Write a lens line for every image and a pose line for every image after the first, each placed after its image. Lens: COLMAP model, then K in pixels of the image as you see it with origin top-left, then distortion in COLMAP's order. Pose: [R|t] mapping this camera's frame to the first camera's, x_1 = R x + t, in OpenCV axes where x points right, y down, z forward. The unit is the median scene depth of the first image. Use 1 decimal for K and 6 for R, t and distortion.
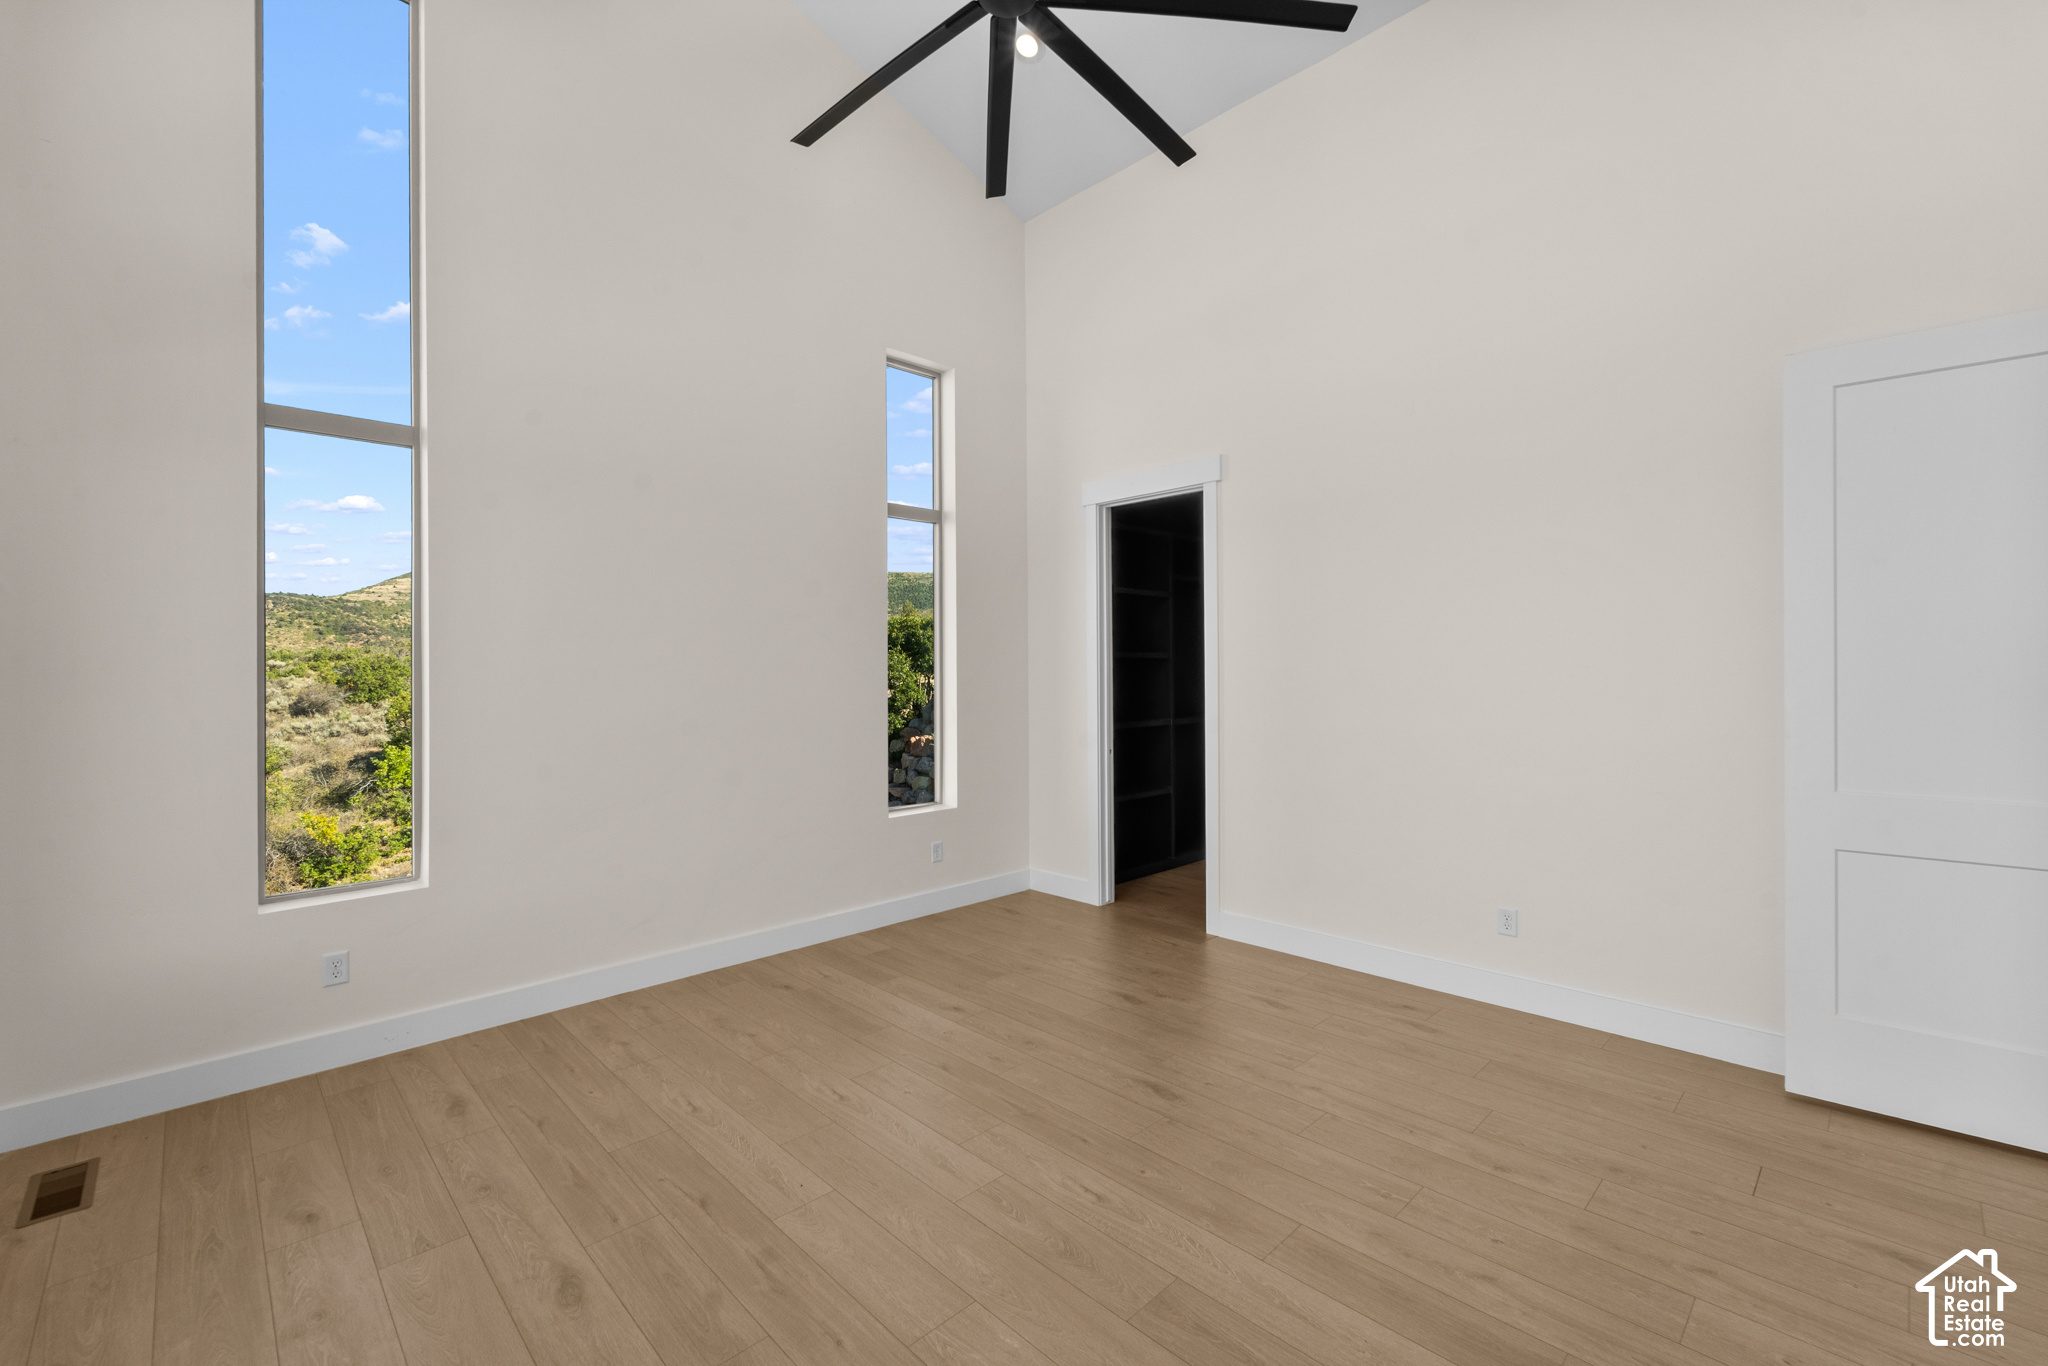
lens RADIAL K [[850.1, 0, 1034.6], [0, 850.1, 678.3], [0, 0, 1]] dist [-0.000800, -0.000469]
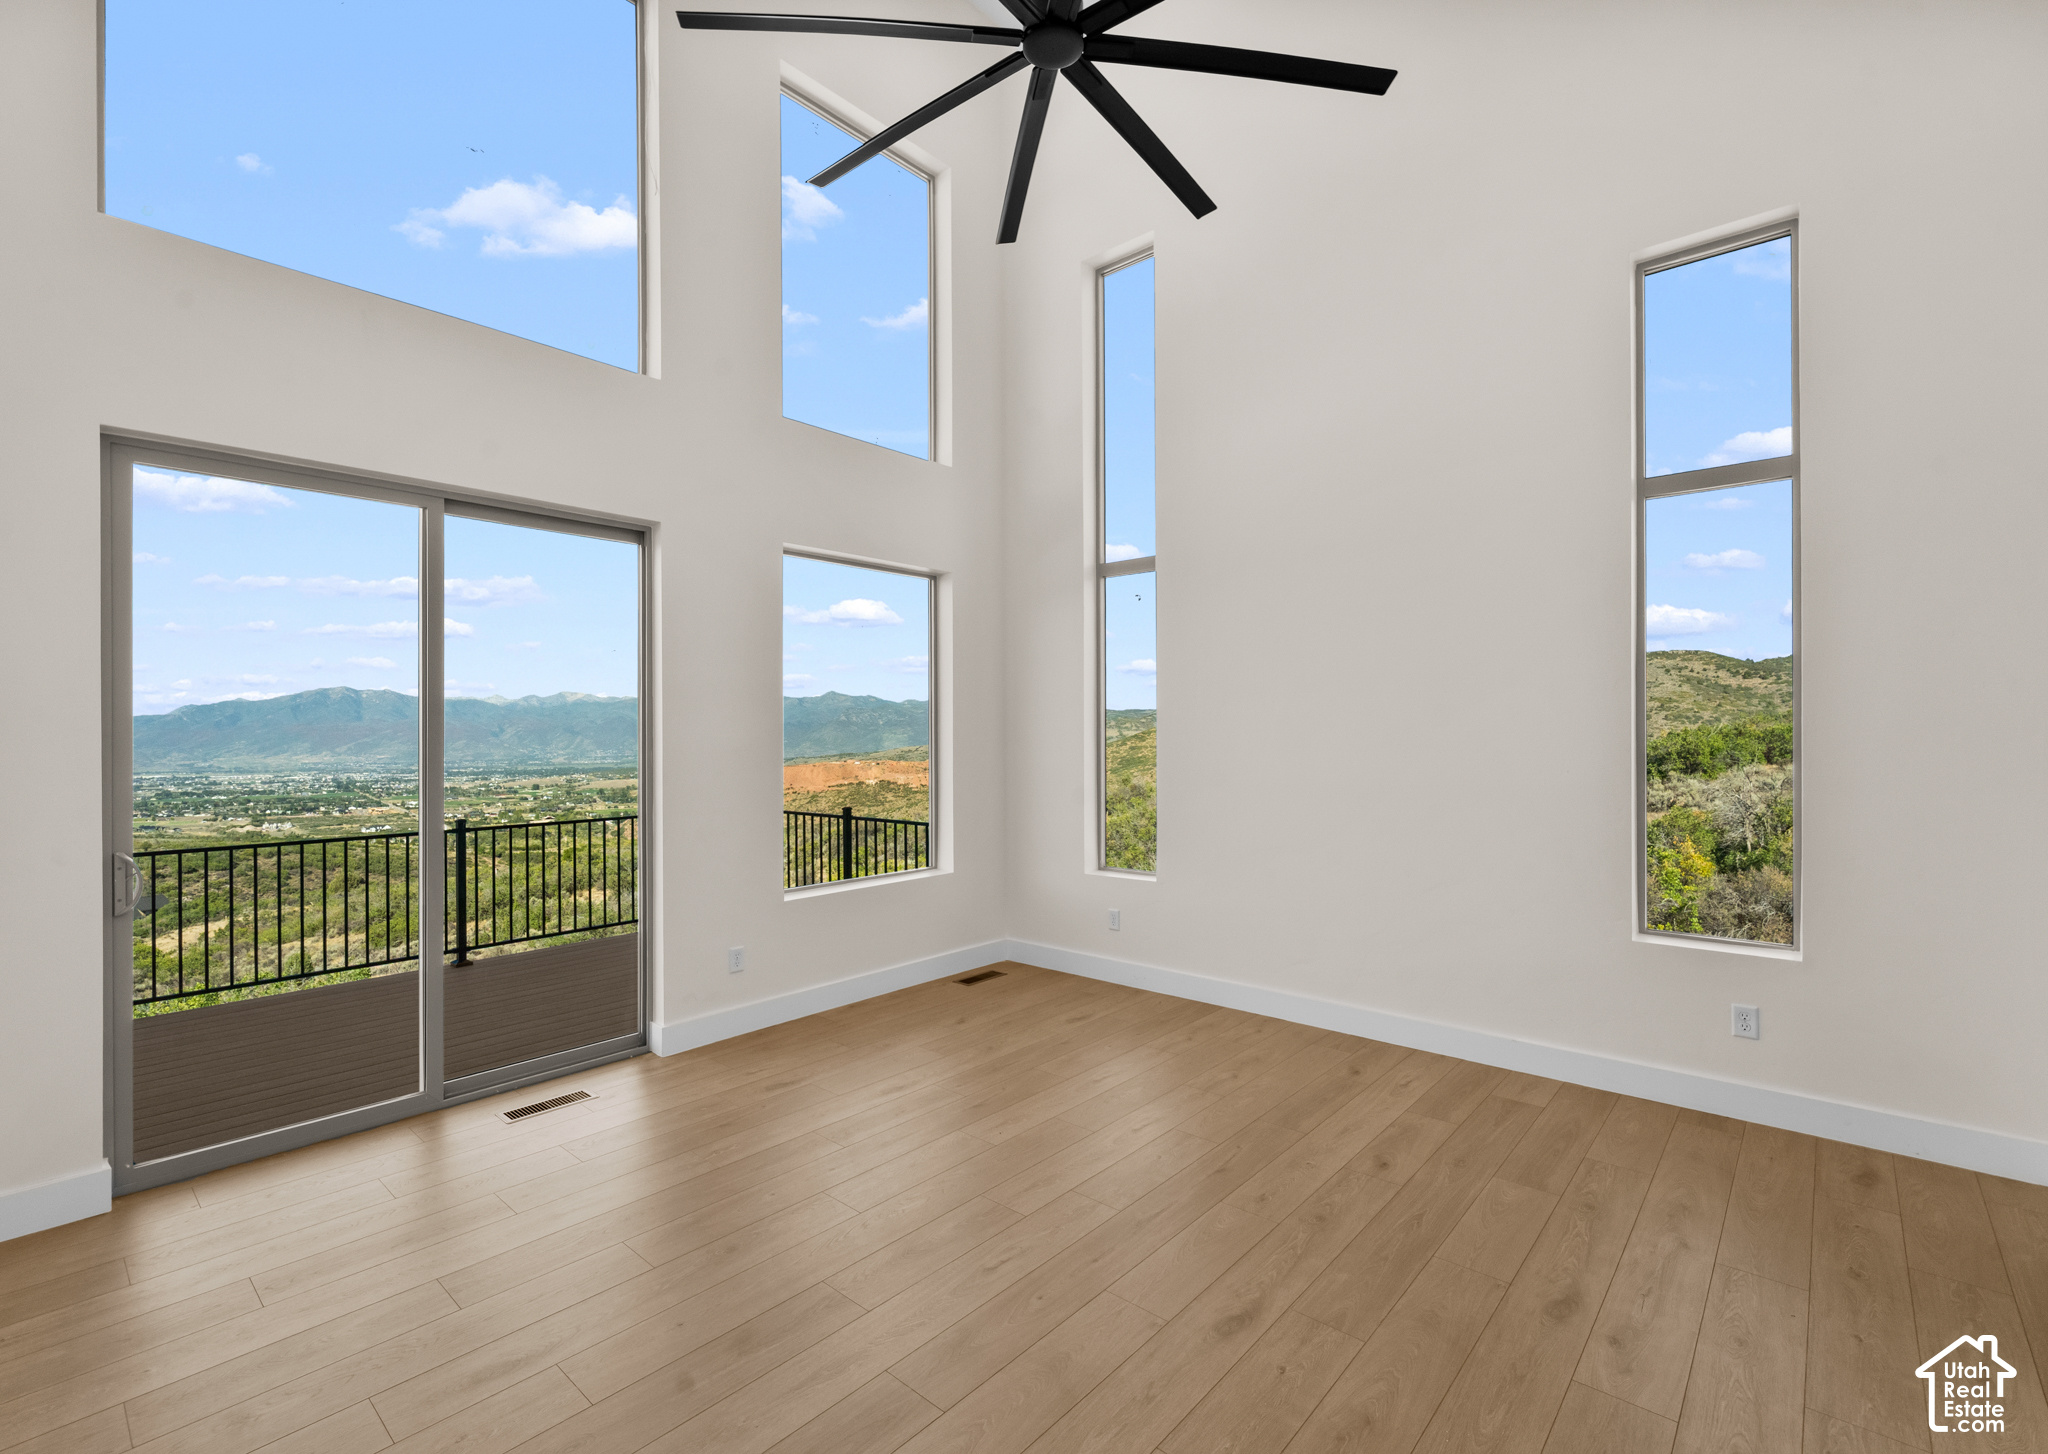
lens RADIAL K [[903.0, 0, 1014.0], [0, 903.0, 723.5], [0, 0, 1]] dist [-0.001448, 0.000038]
pose [[0.061280, -0.009406, -0.998076, 0.676420], [-0.006845, 0.999928, -0.009843, -0.000356], [0.998097, 0.007435, 0.061211, 0.584600]]
